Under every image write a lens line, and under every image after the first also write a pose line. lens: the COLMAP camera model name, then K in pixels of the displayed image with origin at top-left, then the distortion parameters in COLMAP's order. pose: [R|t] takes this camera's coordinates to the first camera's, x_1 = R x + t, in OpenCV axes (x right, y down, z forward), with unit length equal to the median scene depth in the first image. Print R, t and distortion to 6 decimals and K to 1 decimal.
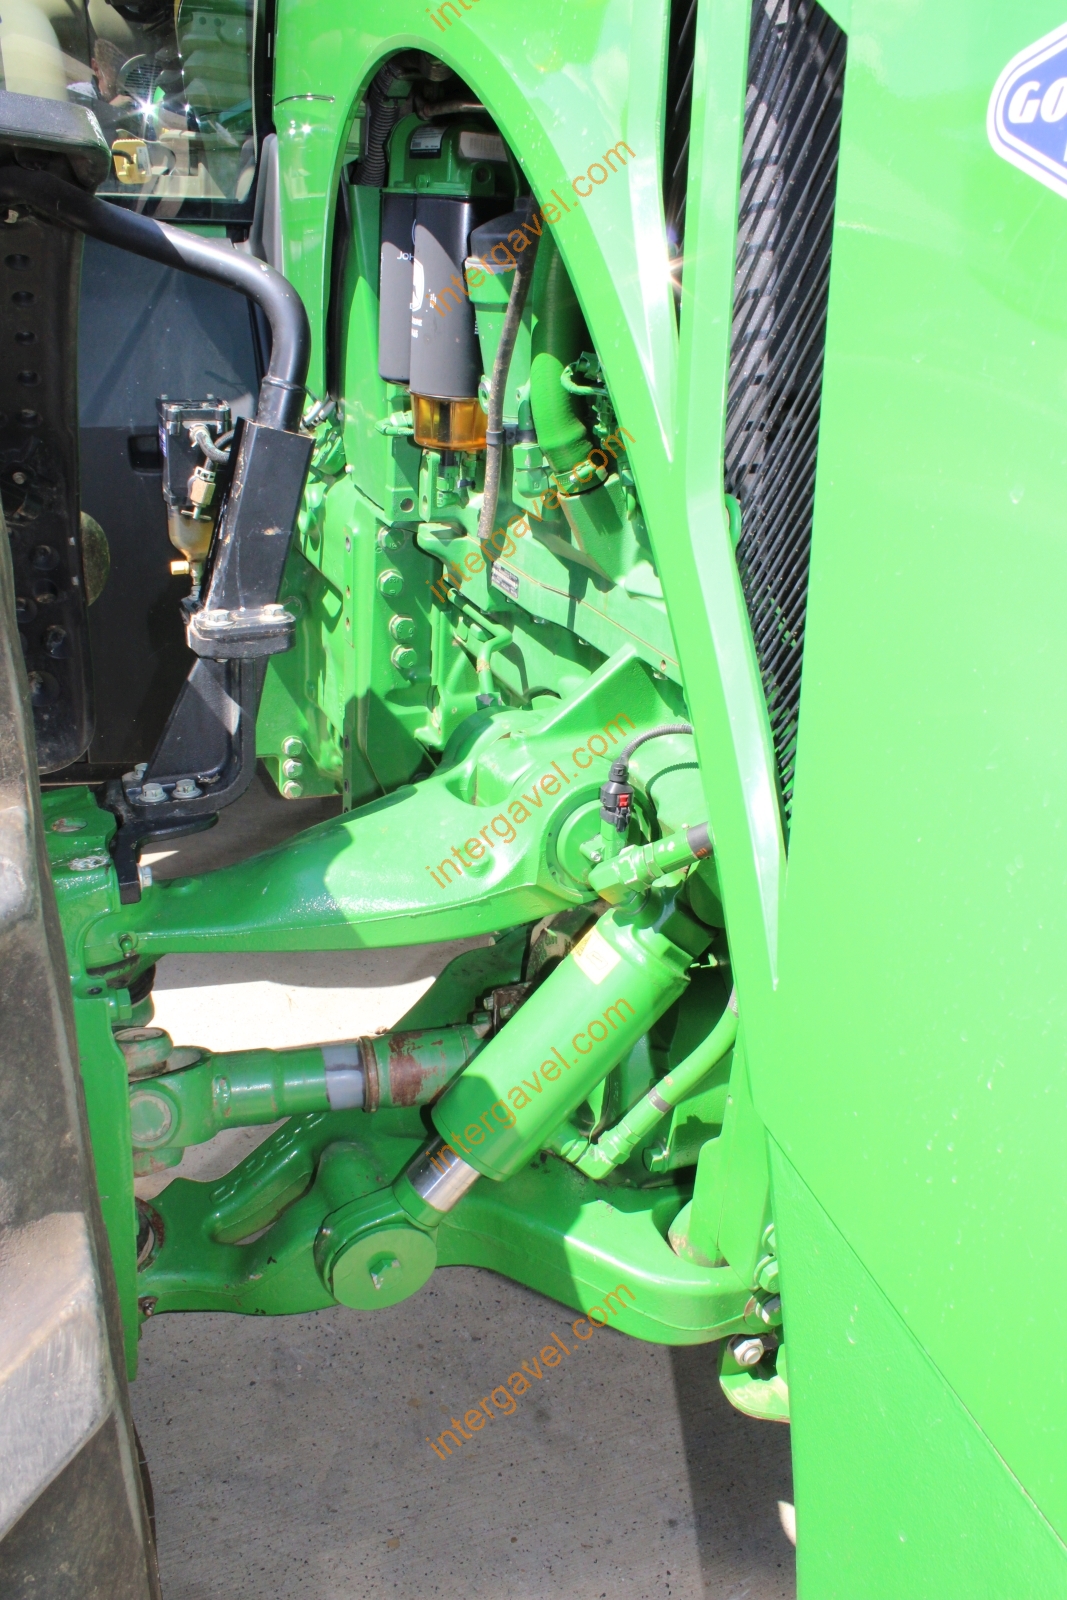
lens RADIAL K [[1345.7, 0, 533.5], [0, 1345.7, 800.0], [0, 0, 1]] dist [-0.167955, 0.152195]
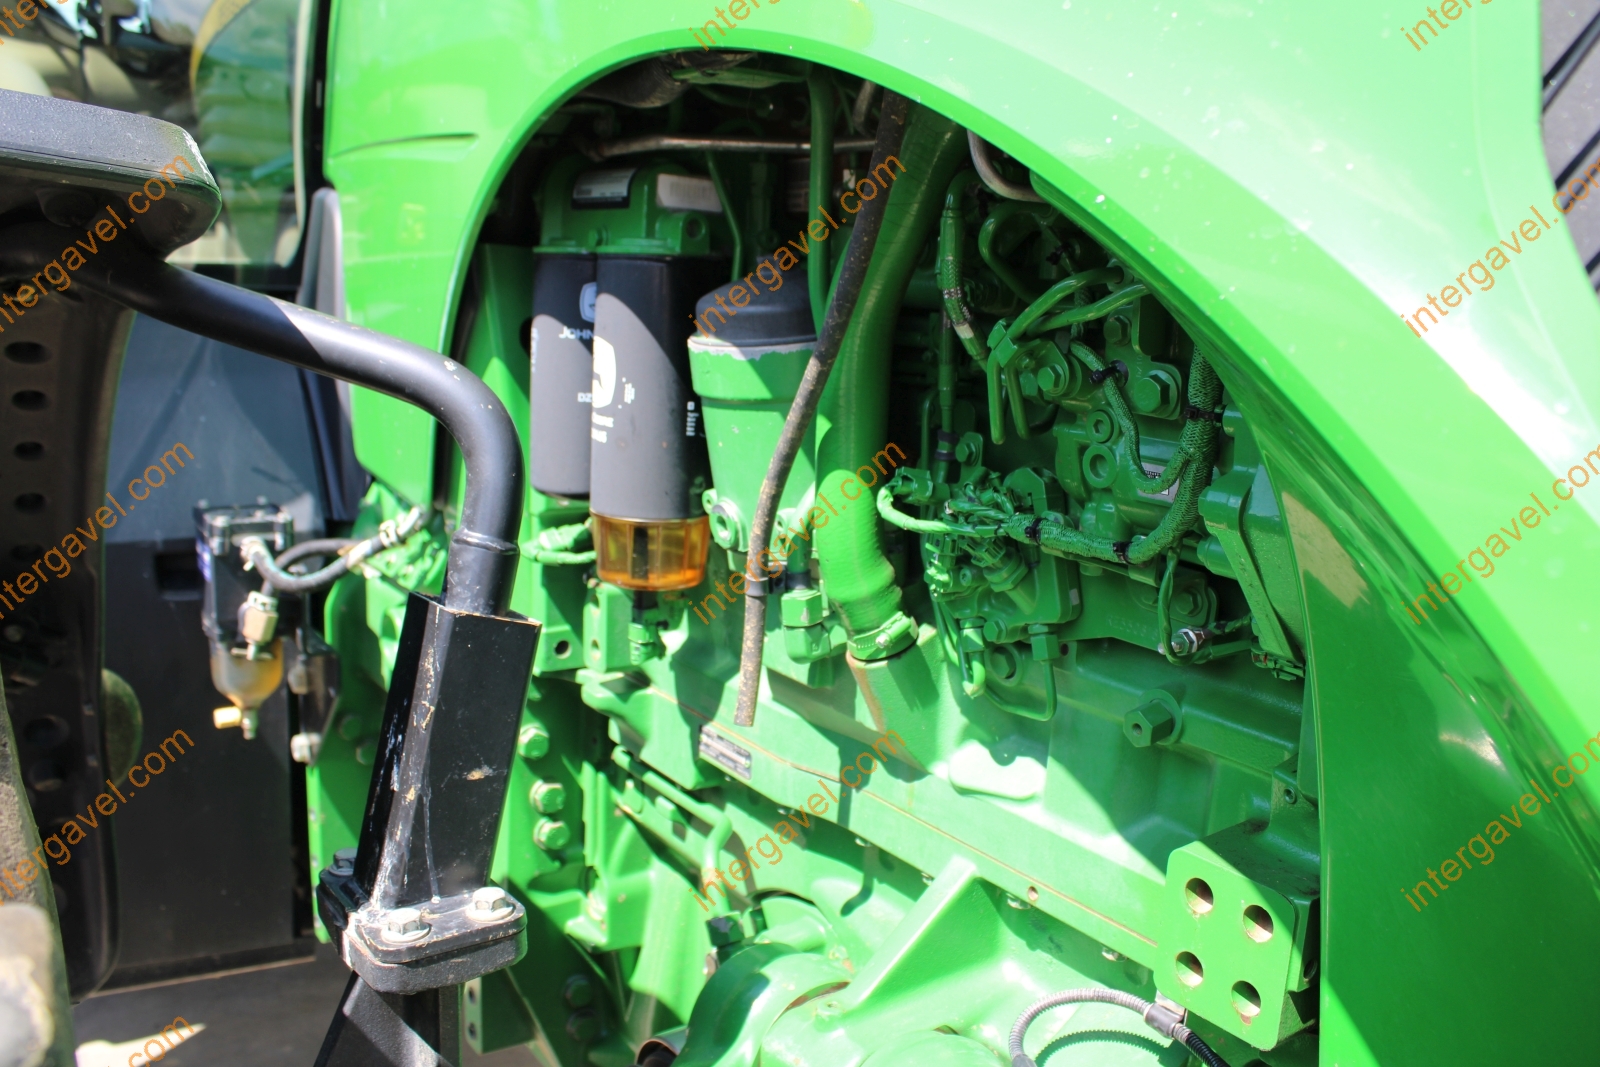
lens RADIAL K [[1345.7, 0, 796.8], [0, 1345.7, 539.0], [0, 0, 1]] dist [-0.167955, 0.152195]
pose [[0.978251, -0.055304, 0.199915, -0.127111], [0.097524, 0.973259, -0.207979, -0.123852], [-0.183067, 0.222953, 0.957486, 0.260342]]
